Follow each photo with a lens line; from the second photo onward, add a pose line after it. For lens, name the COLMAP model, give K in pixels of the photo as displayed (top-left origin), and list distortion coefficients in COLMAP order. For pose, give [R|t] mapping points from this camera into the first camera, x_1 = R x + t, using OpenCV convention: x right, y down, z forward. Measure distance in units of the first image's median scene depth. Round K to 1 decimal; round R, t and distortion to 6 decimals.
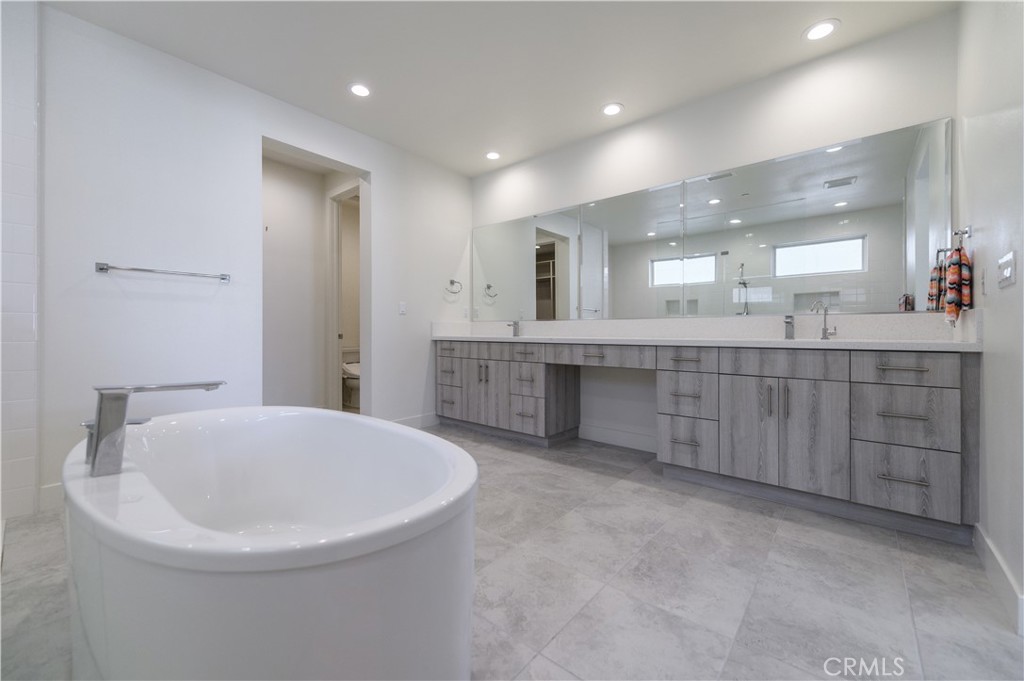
lens RADIAL K [[402.6, 0, 515.8], [0, 402.6, 336.2], [0, 0, 1]] dist [0.002325, -0.001993]
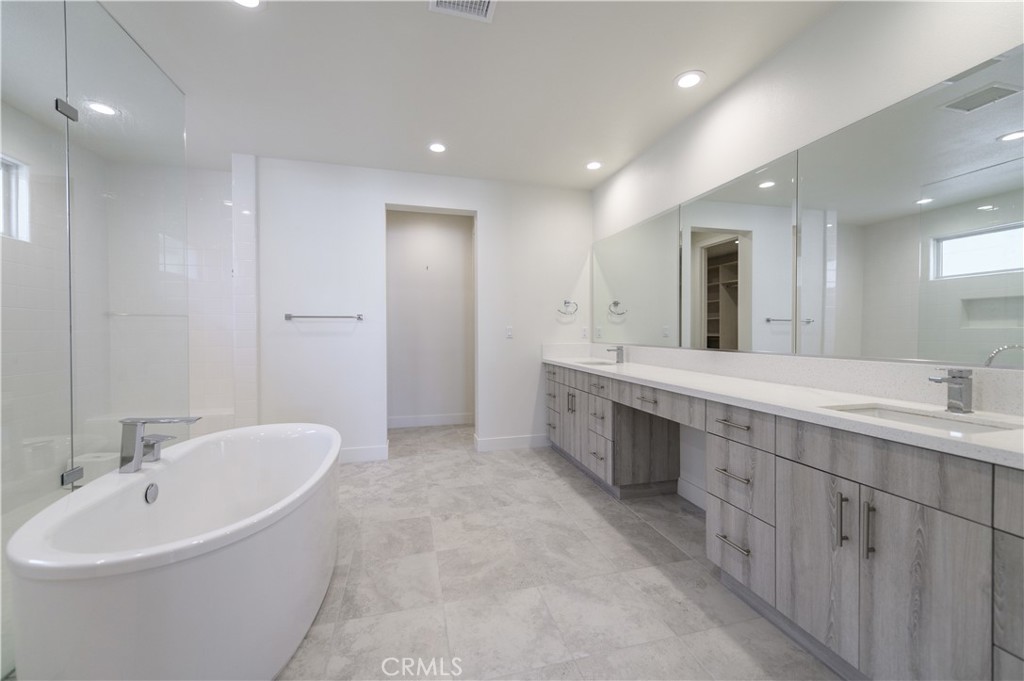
lens RADIAL K [[402.6, 0, 513.4], [0, 402.6, 337.0], [0, 0, 1]] dist [0.002325, -0.001993]
pose [[0.821032, 0.006556, -0.570844, 0.478619], [-0.004879, 0.999978, 0.004466, -0.089768], [0.570861, -0.000882, 0.821046, 0.203697]]
